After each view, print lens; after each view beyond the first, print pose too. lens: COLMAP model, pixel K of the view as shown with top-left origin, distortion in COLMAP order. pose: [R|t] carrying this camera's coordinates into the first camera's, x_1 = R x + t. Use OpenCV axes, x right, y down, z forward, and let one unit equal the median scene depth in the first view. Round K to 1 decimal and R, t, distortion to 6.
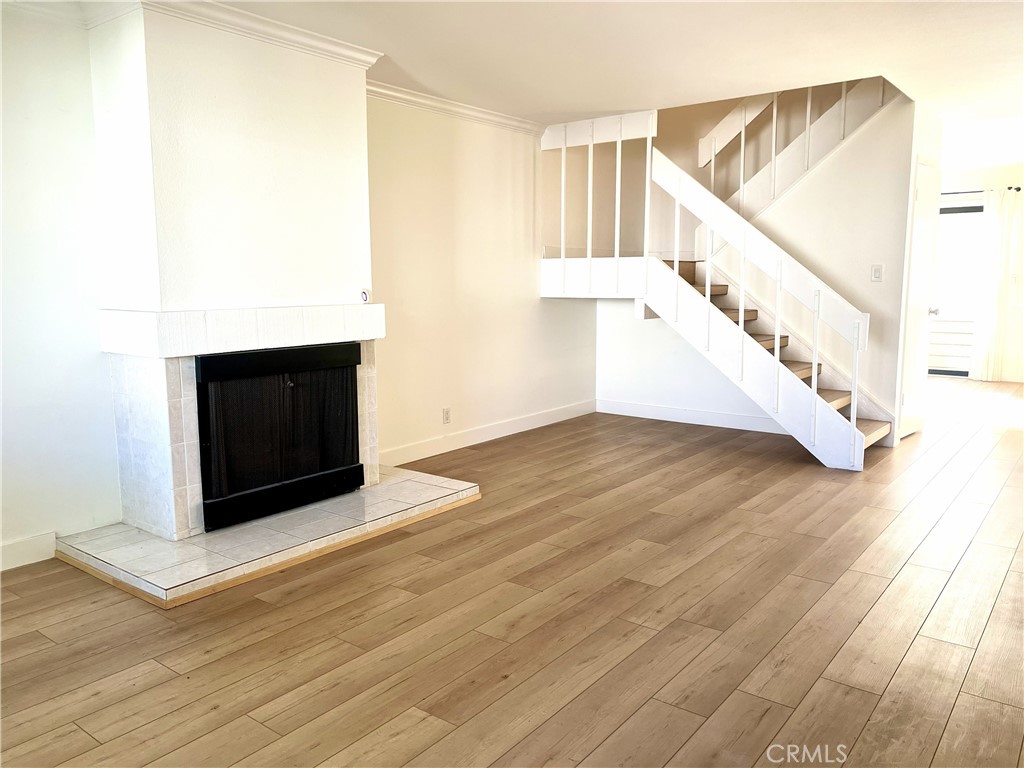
lens RADIAL K [[770.2, 0, 515.1], [0, 770.2, 384.8], [0, 0, 1]] dist [0.063290, -0.077798]
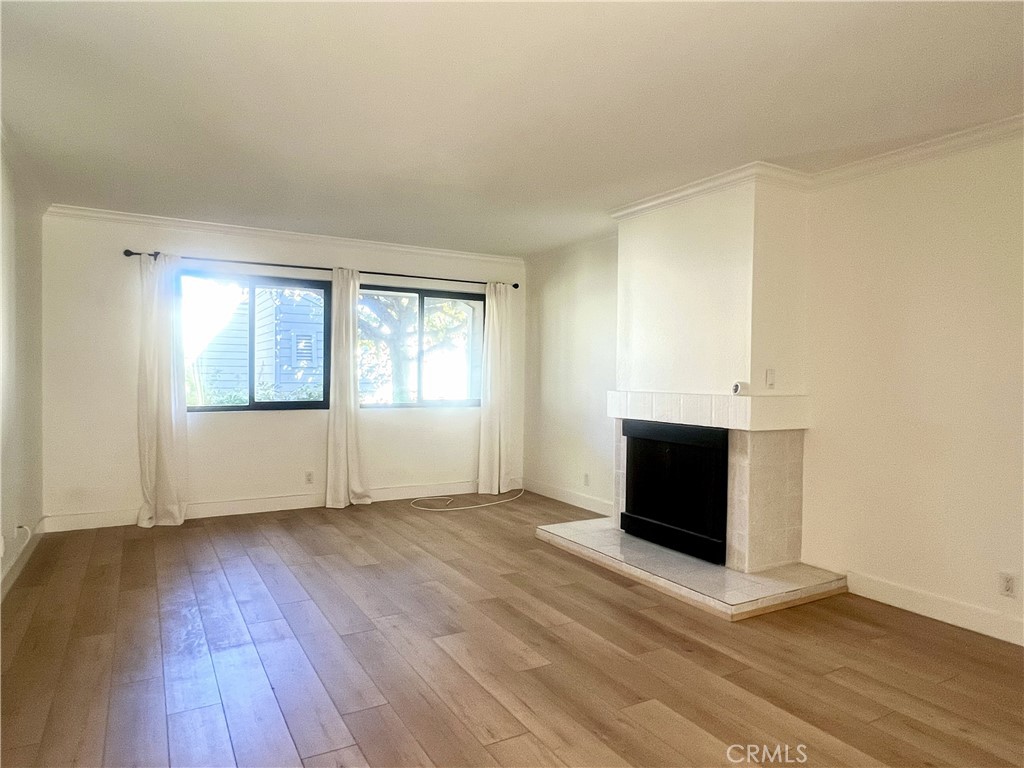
lens RADIAL K [[640.0, 0, 505.9], [0, 640.0, 383.6], [0, 0, 1]] dist [-0.003344, -0.003418]
pose [[-0.383329, 0.016182, -0.923470, 0.833185], [-0.138512, 0.987532, 0.074800, -0.159792], [0.913167, 0.156585, -0.376309, 1.156495]]
